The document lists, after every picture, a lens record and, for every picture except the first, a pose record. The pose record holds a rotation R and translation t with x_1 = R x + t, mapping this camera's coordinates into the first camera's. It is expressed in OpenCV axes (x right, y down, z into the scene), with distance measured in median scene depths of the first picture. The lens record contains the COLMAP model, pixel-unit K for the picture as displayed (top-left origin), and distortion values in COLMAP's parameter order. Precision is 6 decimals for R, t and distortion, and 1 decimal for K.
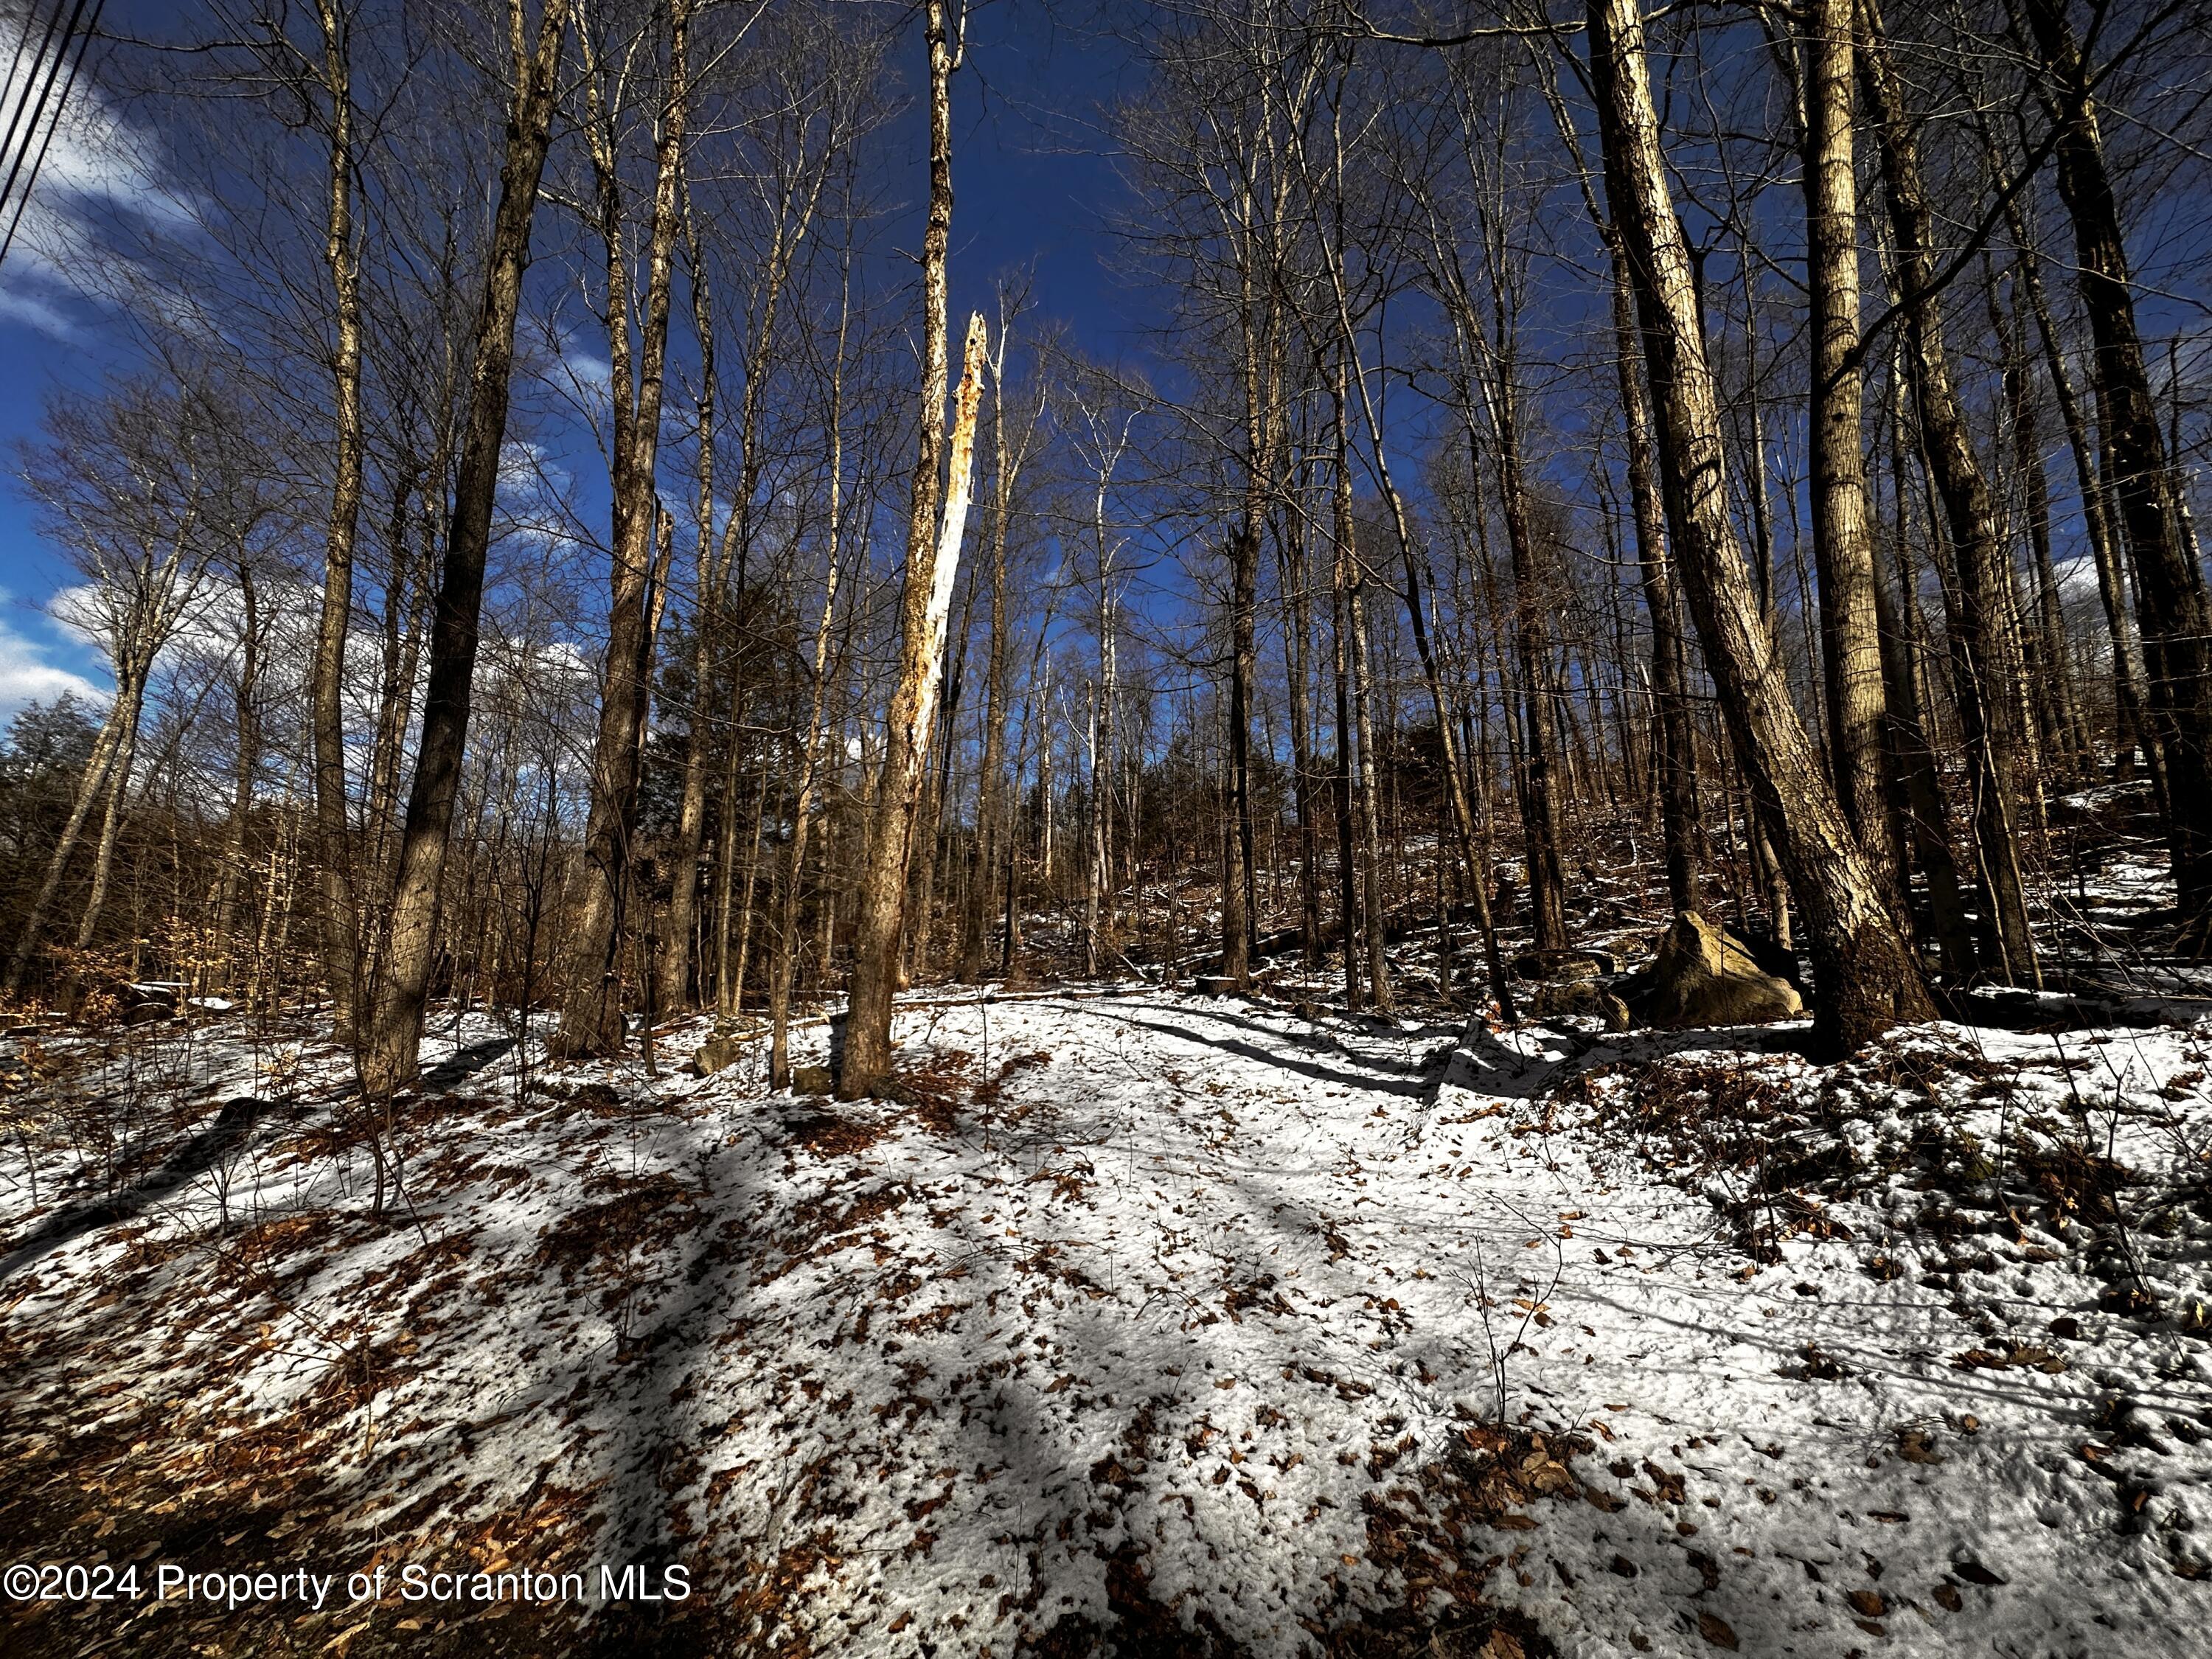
lens RADIAL K [[880.6, 0, 1112.3], [0, 880.6, 831.2], [0, 0, 1]] dist [-0.002264, 0.000341]
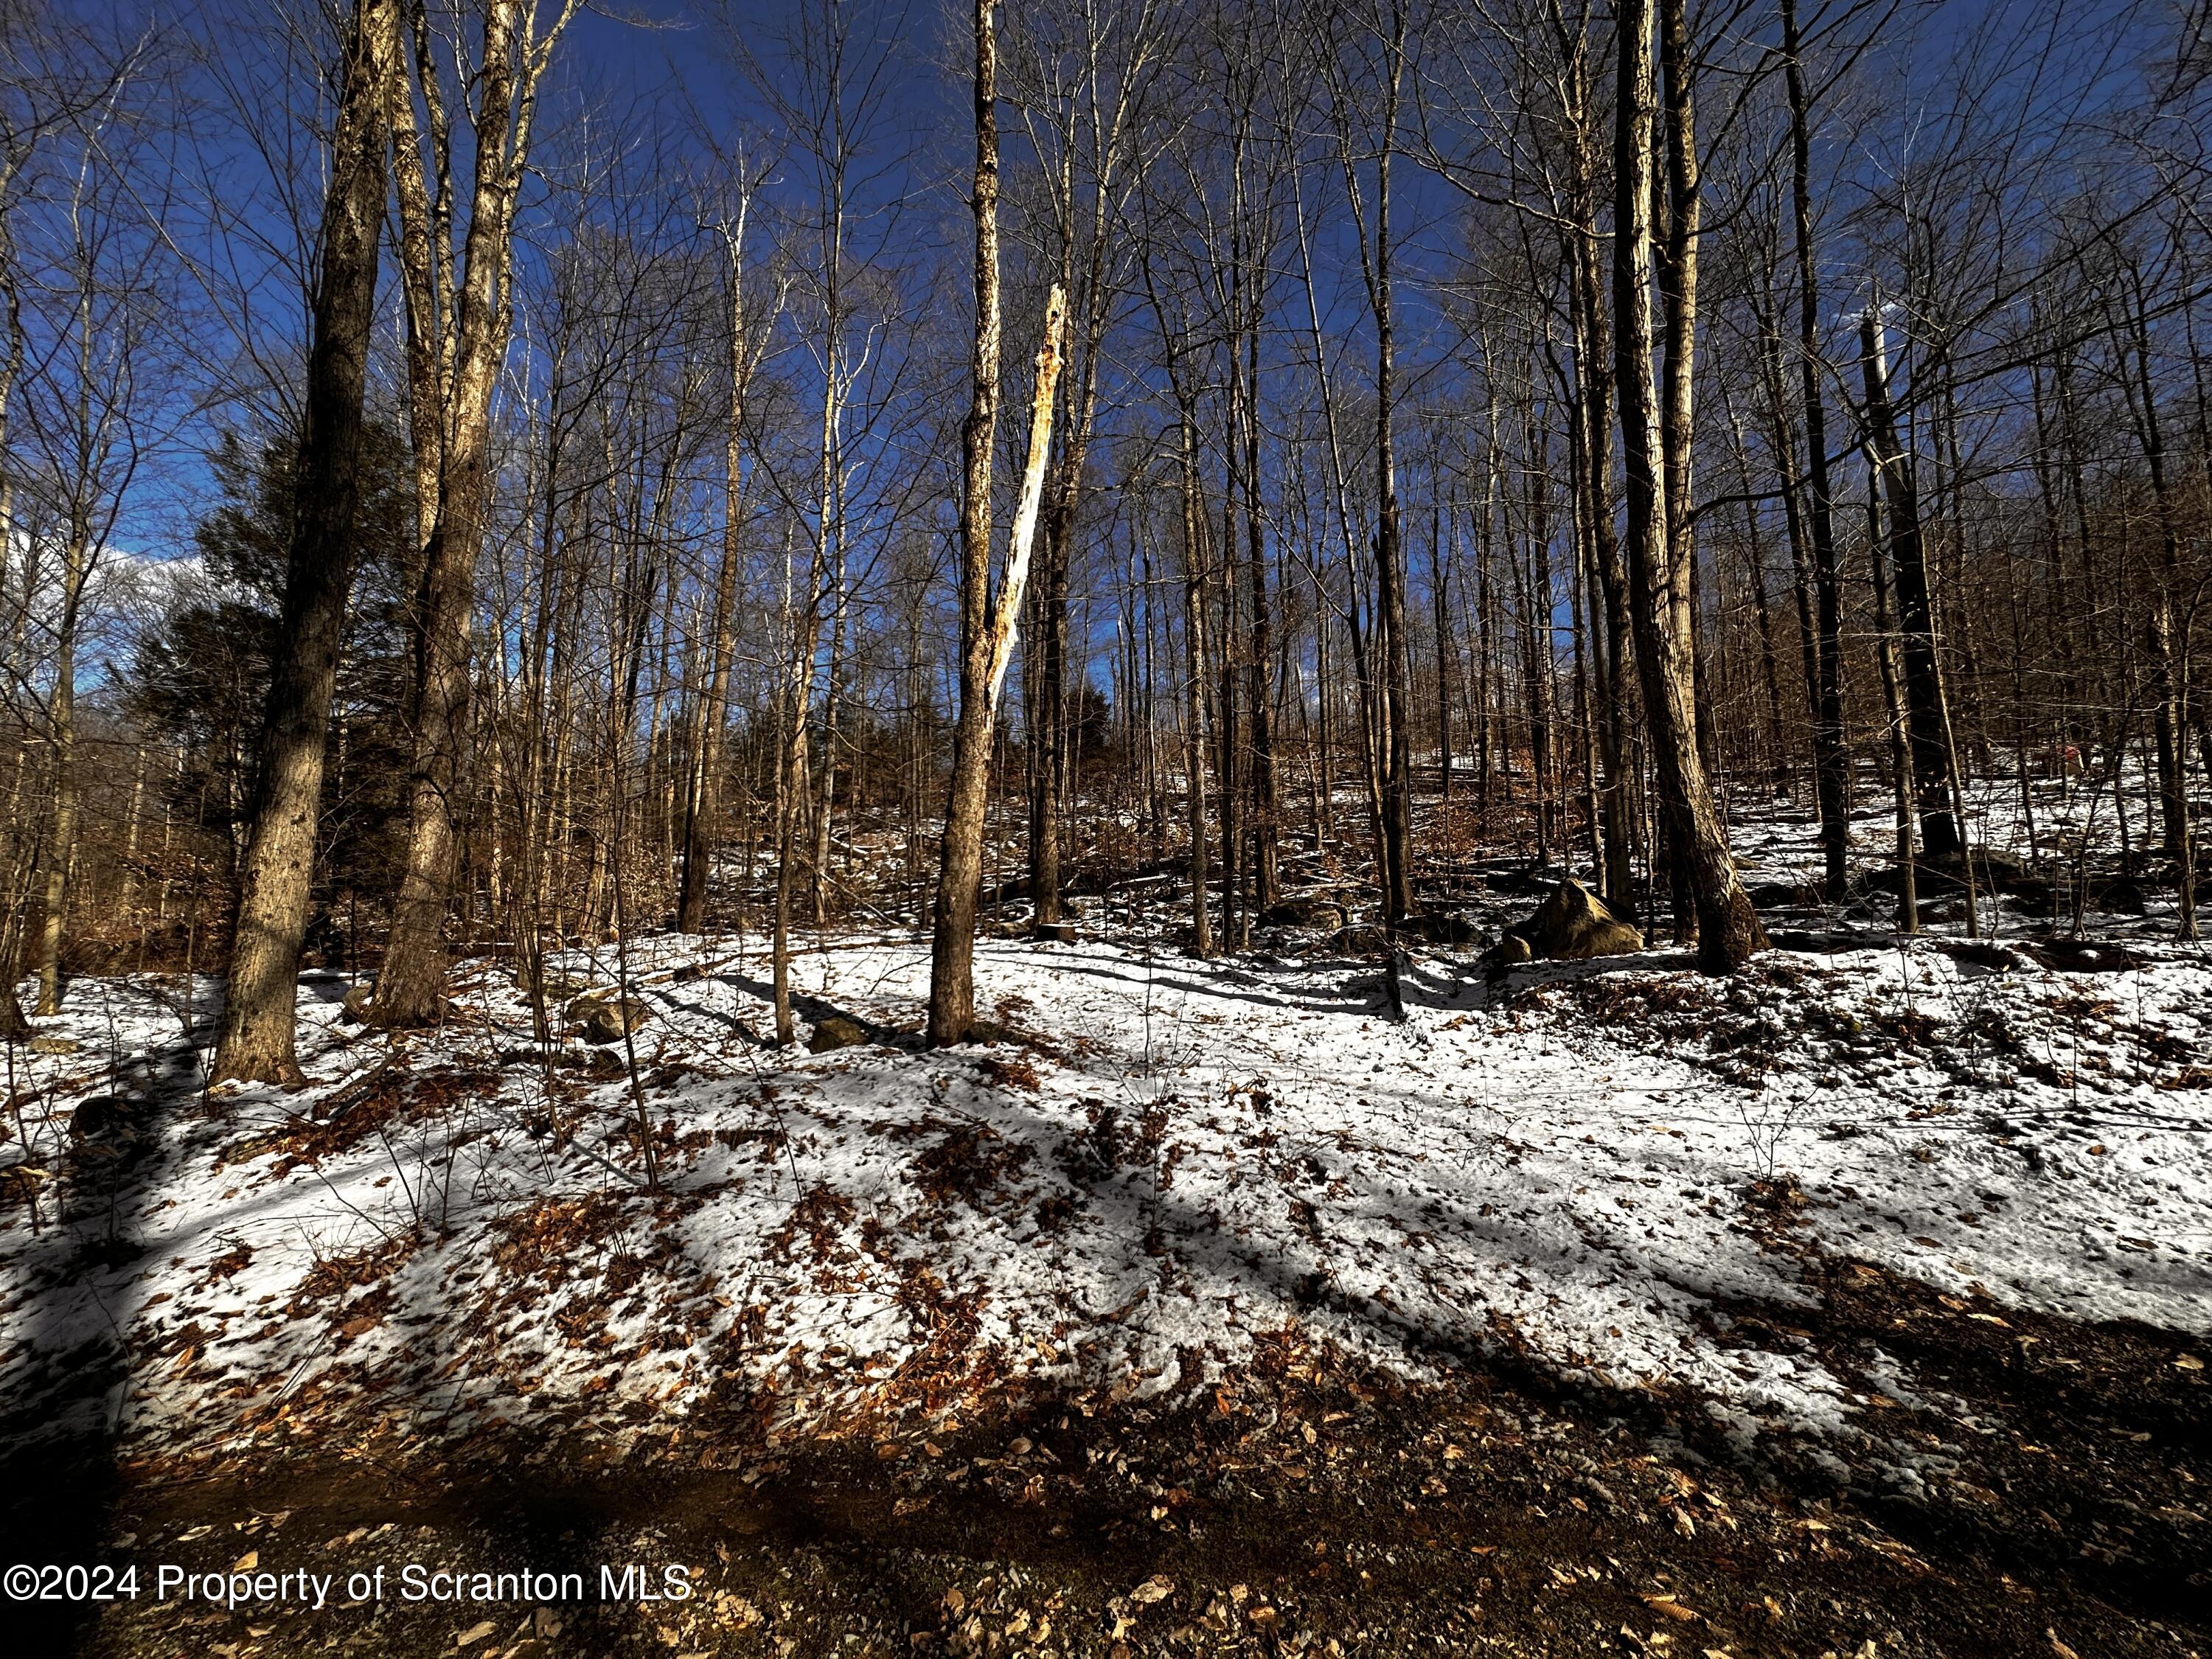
lens RADIAL K [[880.6, 0, 1110.9], [0, 880.6, 830.7], [0, 0, 1]] dist [-0.002264, 0.000341]
pose [[0.908208, 0.037864, 0.416803, -0.969212], [-0.062942, 0.996929, 0.046584, -0.011785], [-0.413759, -0.068542, 0.907803, -0.004008]]
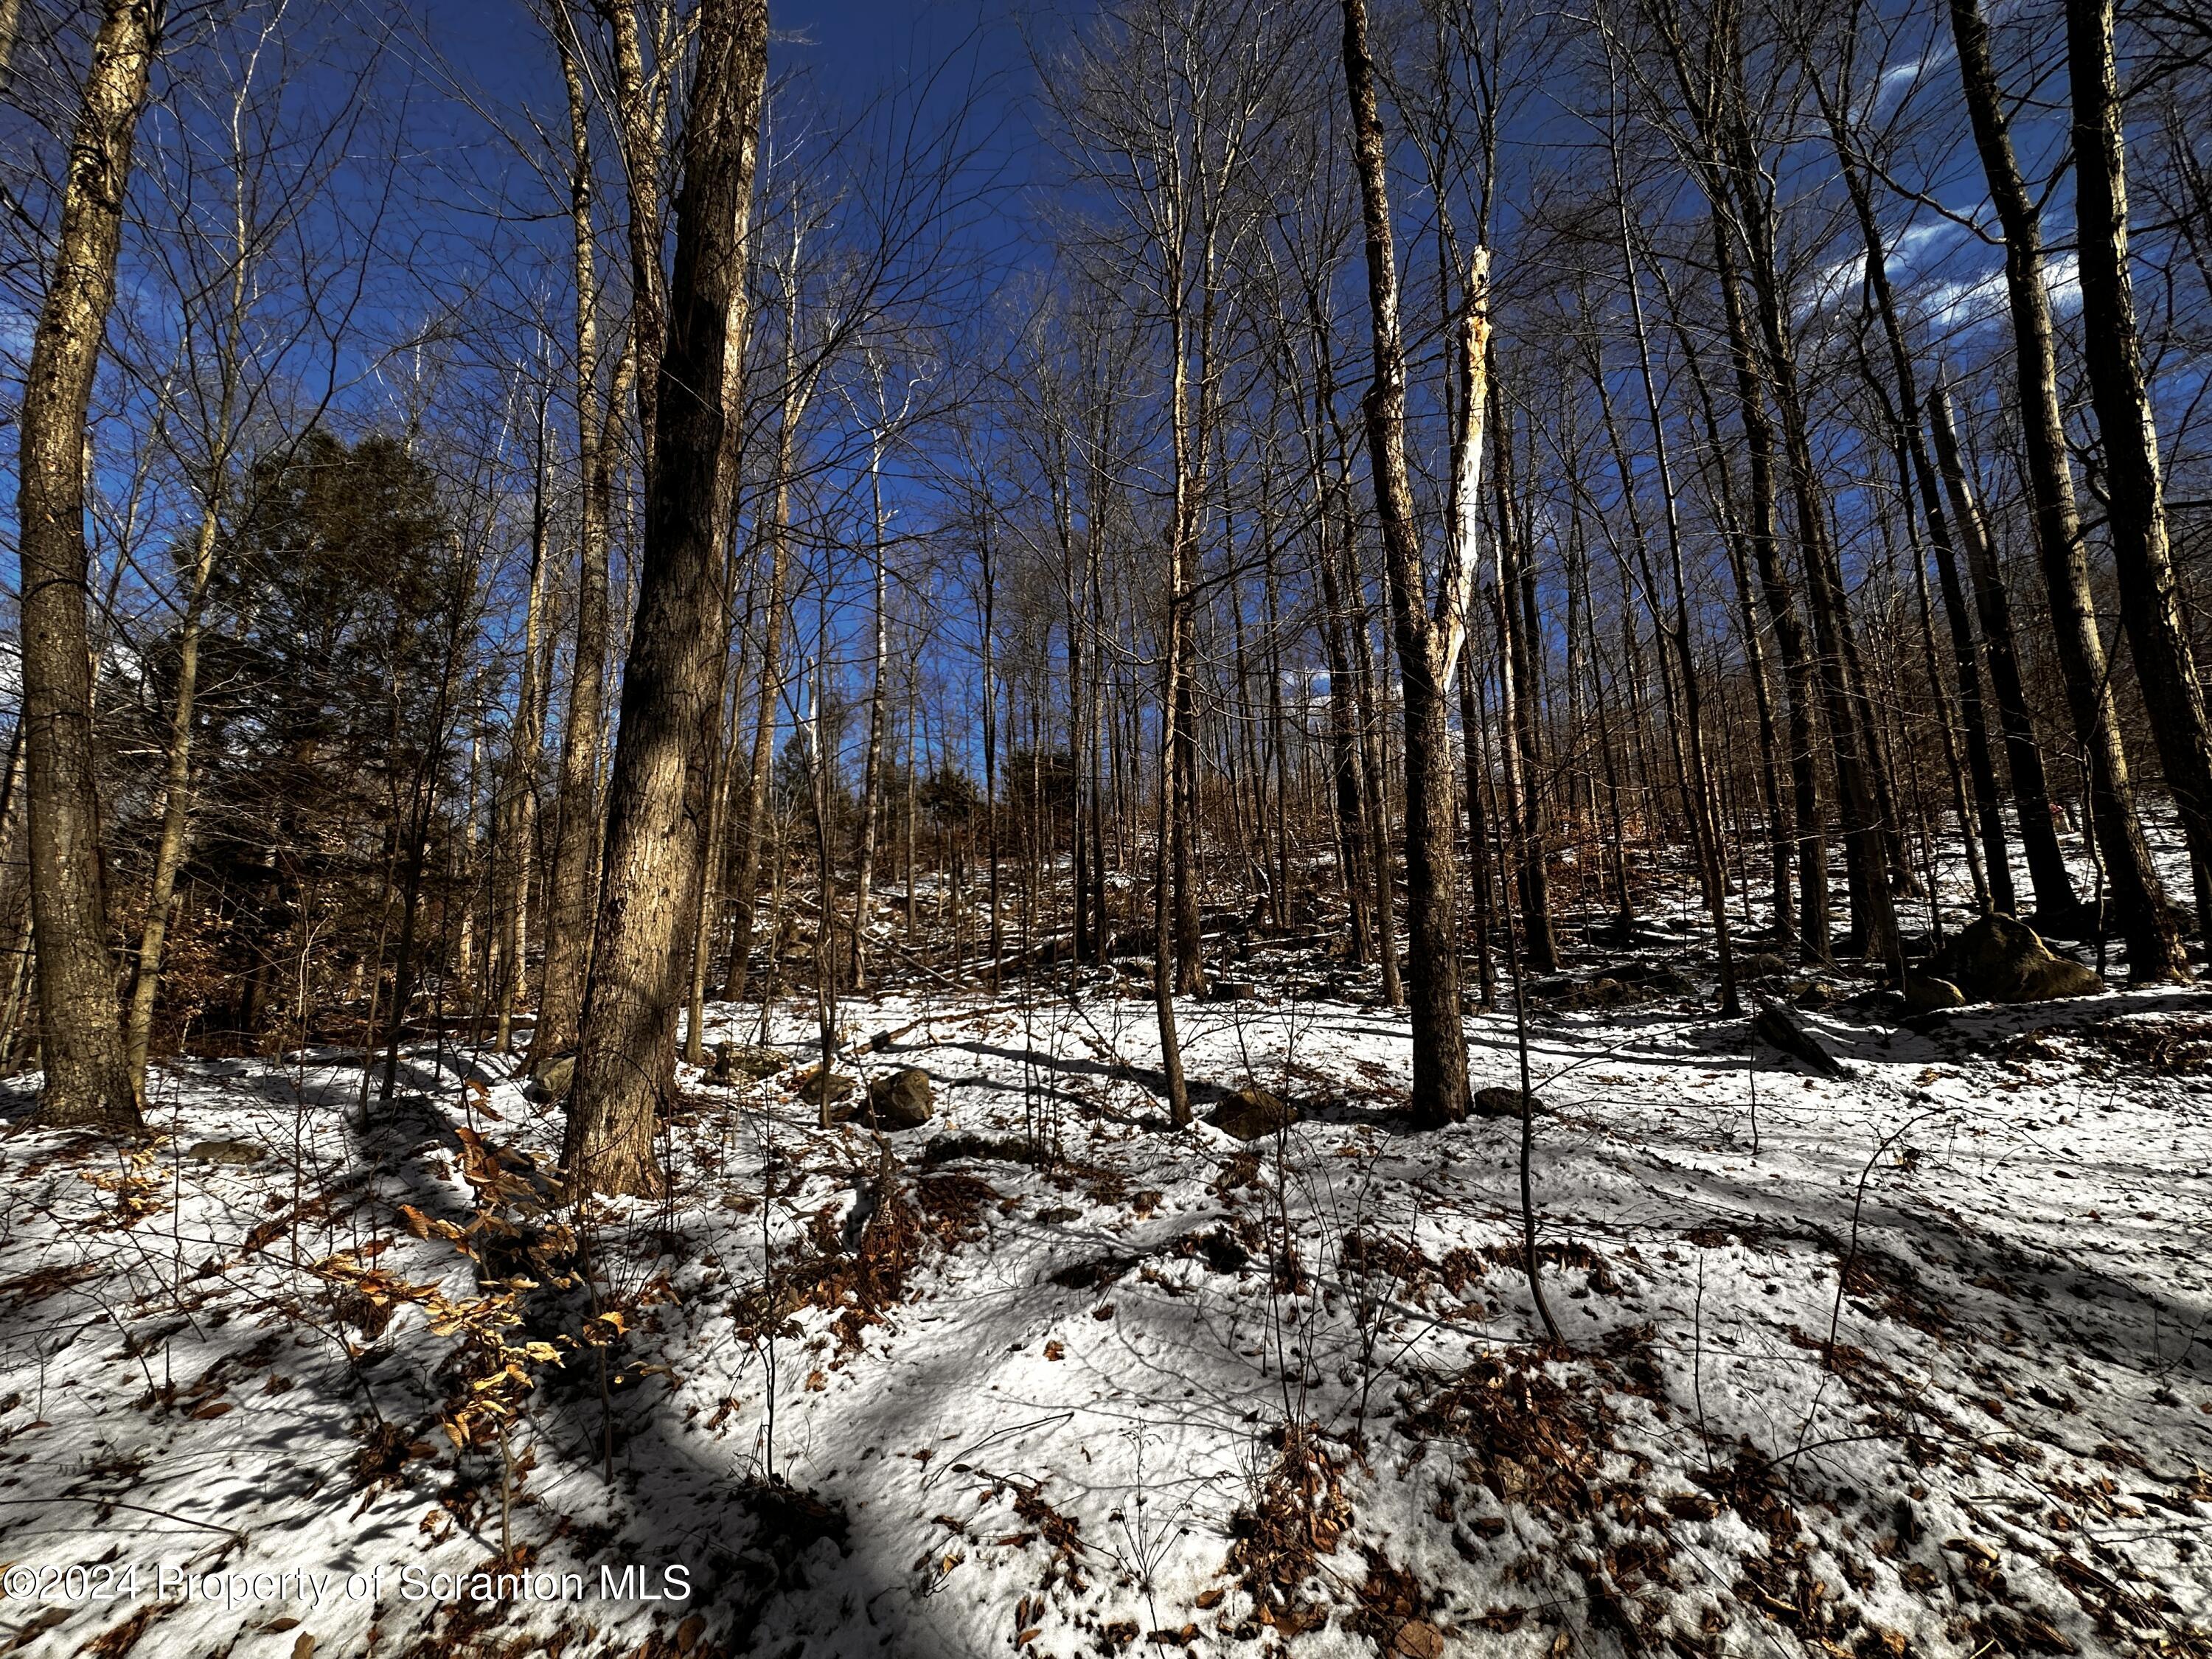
lens RADIAL K [[880.6, 0, 1112.8], [0, 880.6, 828.3], [0, 0, 1]] dist [-0.002264, 0.000341]
pose [[0.869640, 0.071996, 0.488409, -1.726543], [-0.061466, 0.997401, -0.037581, 0.143508], [-0.489845, 0.002661, 0.871805, 0.747359]]
